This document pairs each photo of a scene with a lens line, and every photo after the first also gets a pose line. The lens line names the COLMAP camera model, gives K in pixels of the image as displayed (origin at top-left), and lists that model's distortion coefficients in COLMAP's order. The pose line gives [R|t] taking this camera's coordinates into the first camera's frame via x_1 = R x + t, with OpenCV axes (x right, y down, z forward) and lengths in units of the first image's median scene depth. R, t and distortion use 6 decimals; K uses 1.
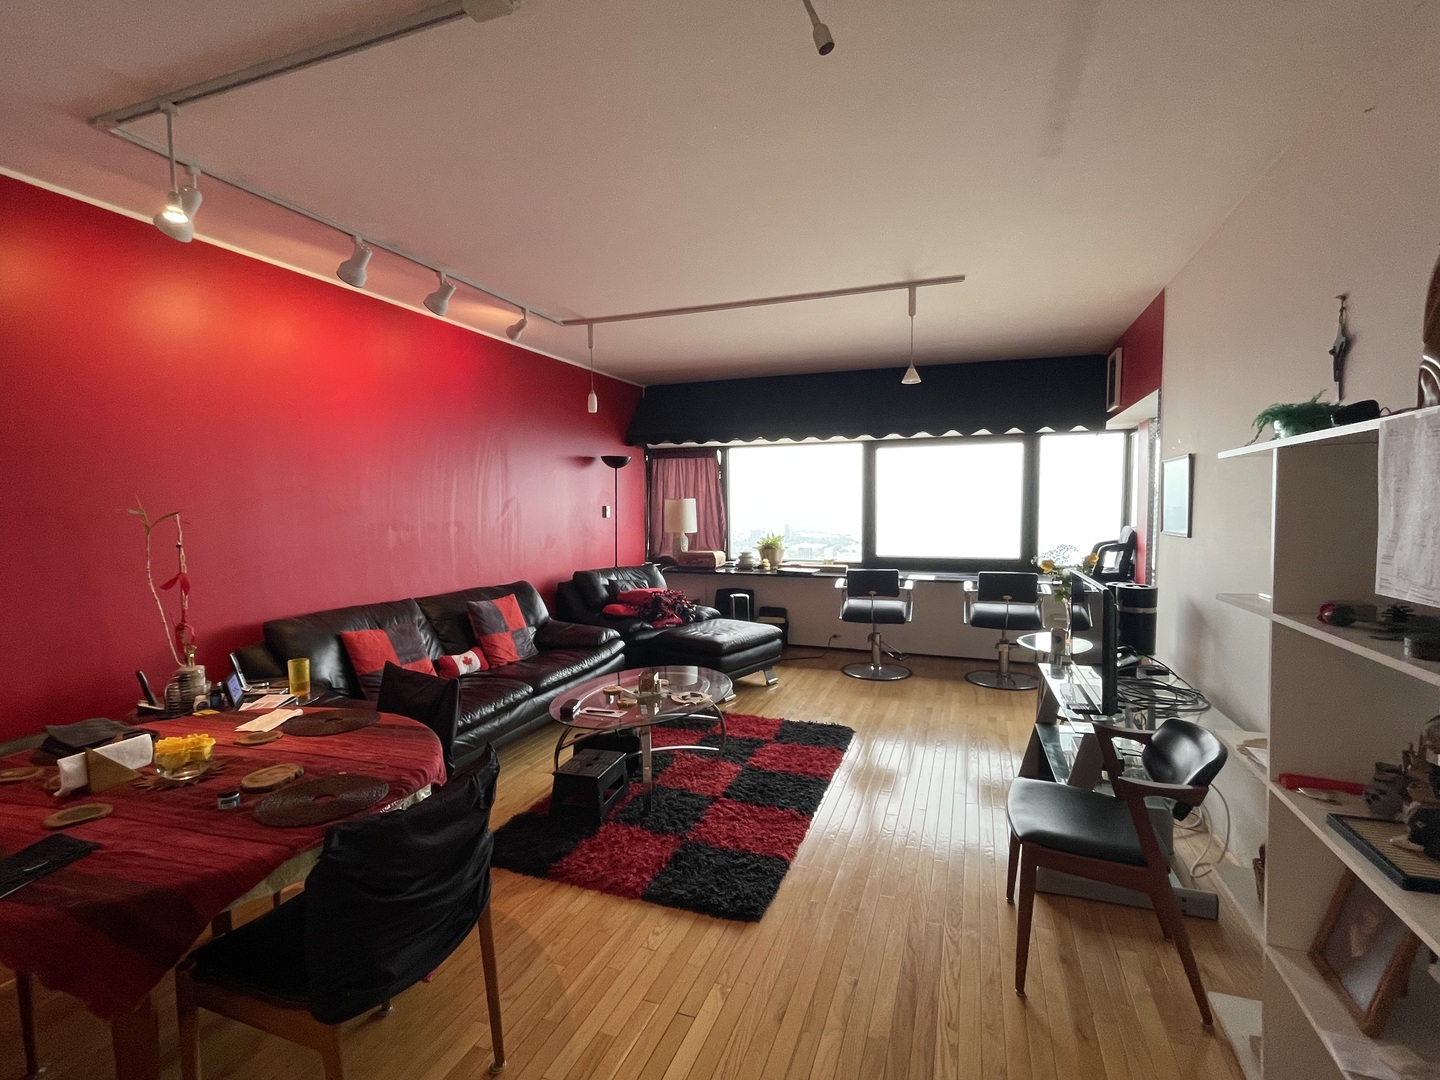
lens RADIAL K [[673.8, 0, 711.5], [0, 673.8, 546.4], [0, 0, 1]] dist [0.013076, -0.000390]
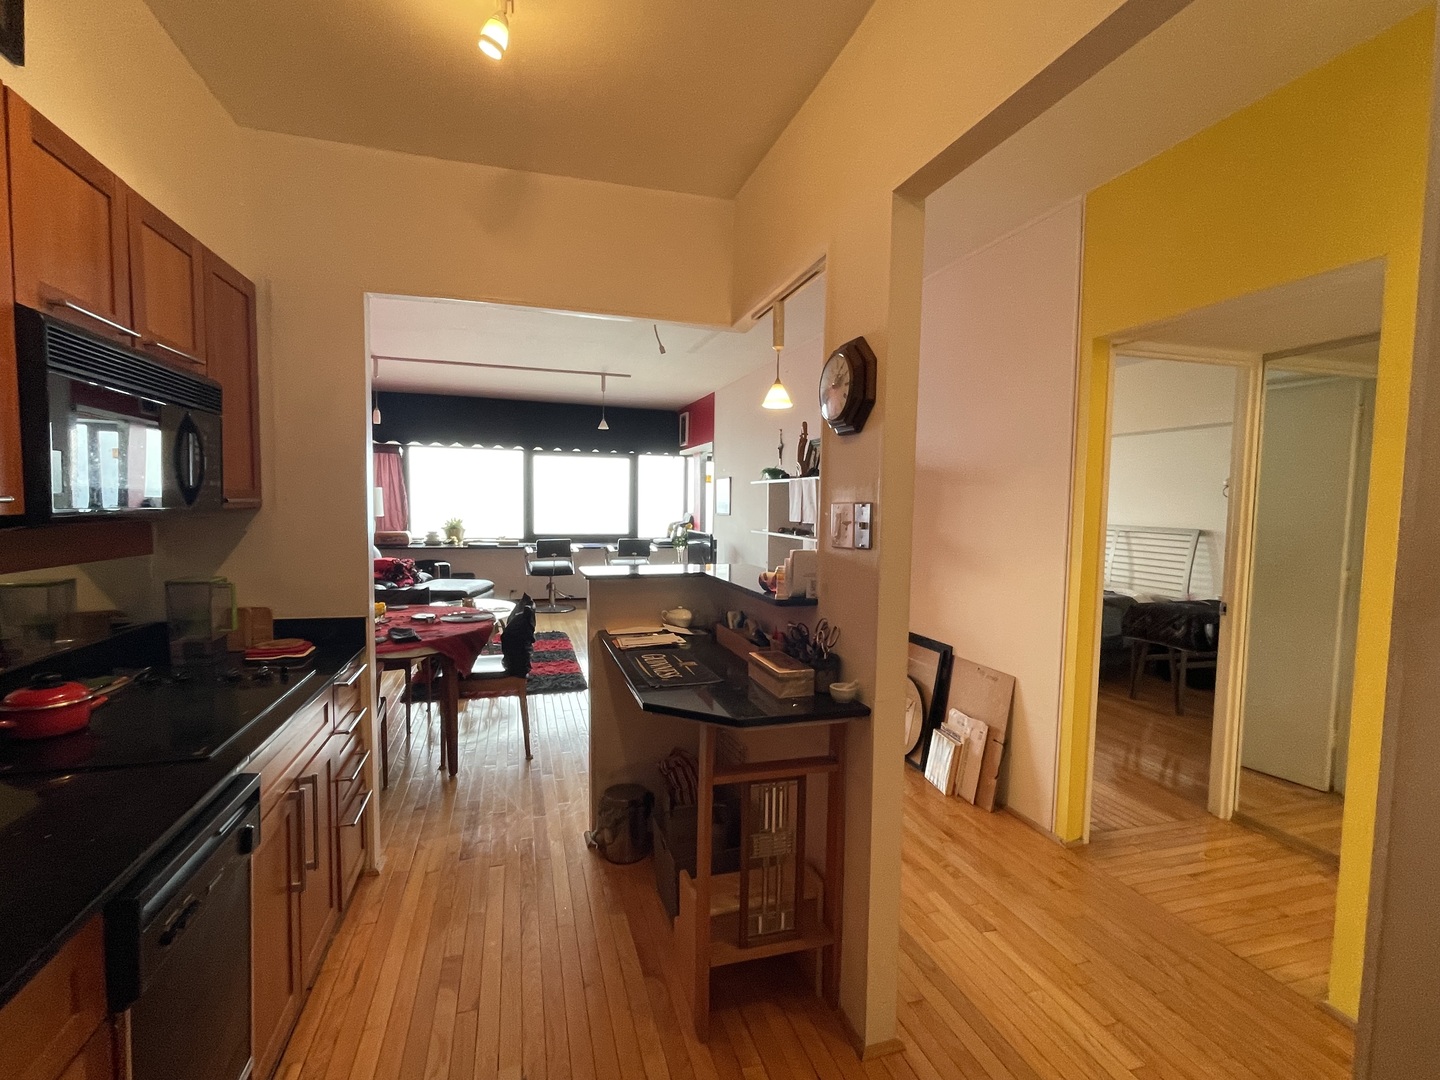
lens RADIAL K [[673.8, 0, 711.5], [0, 673.8, 546.4], [0, 0, 1]] dist [0.013076, -0.000390]
pose [[0.794930, -0.021927, 0.606305, -0.343904], [0.014922, 0.999751, 0.016592, 0.026274], [-0.606518, -0.004143, 0.795059, -0.358723]]
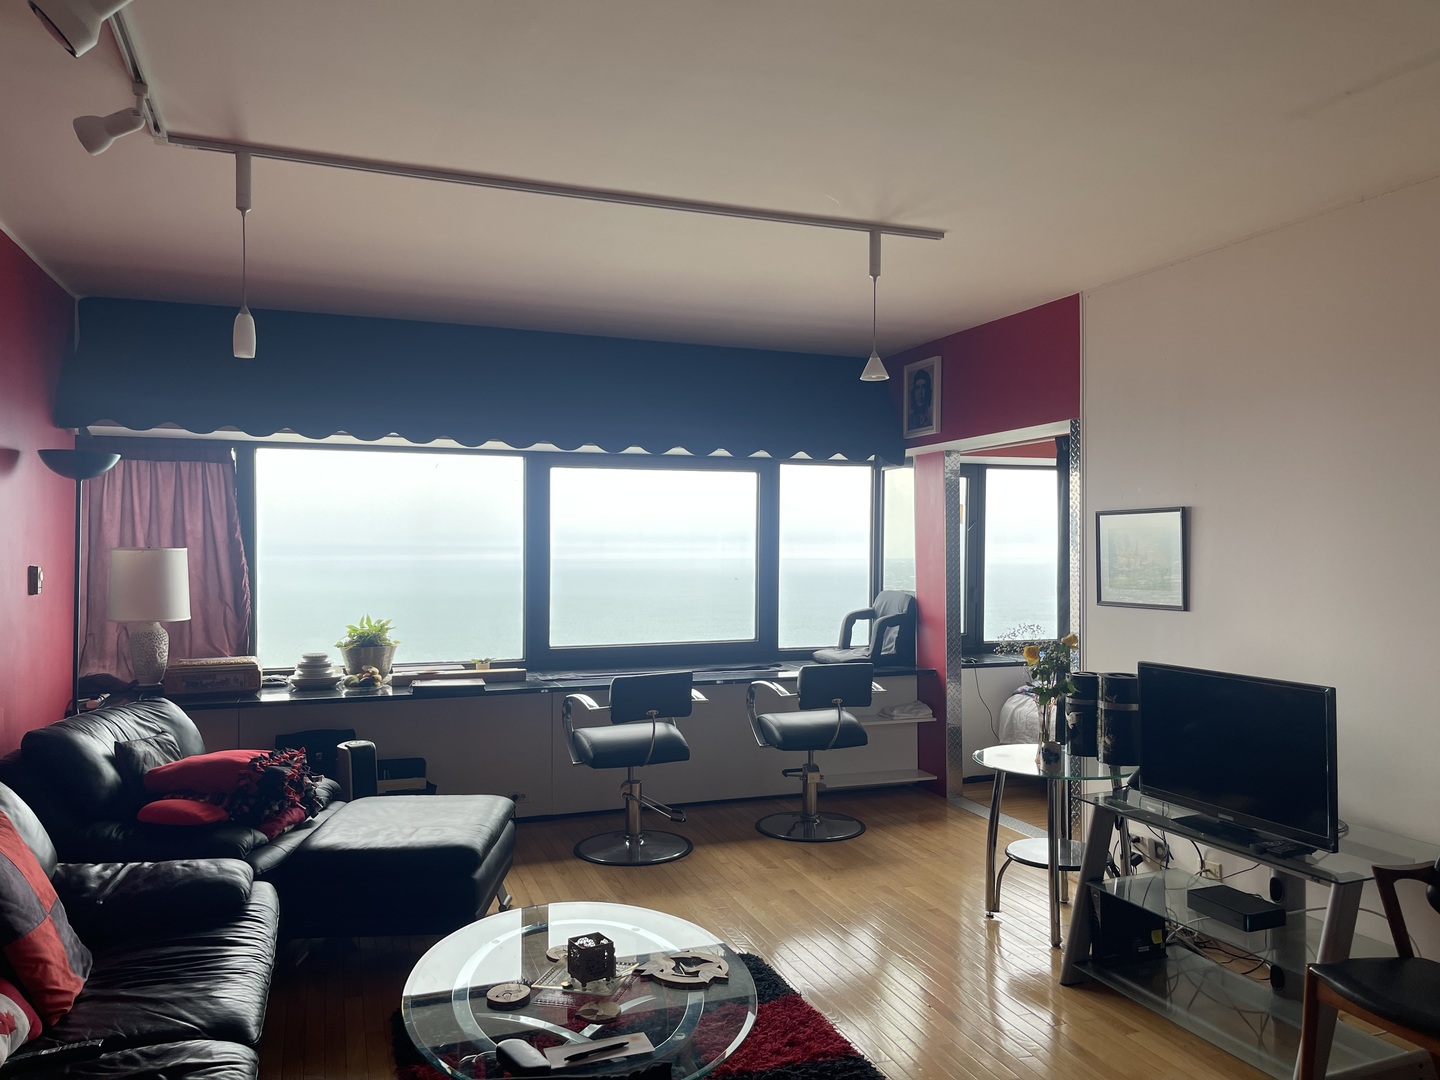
lens RADIAL K [[1079.1, 0, 744.5], [0, 1079.1, 547.4], [0, 0, 1]] dist [0.146858, -0.306260]
pose [[0.744152, 0.007783, 0.667965, -0.297116], [0.035521, 0.998056, -0.051201, -0.021484], [-0.667065, 0.061828, 0.742430, 0.201853]]
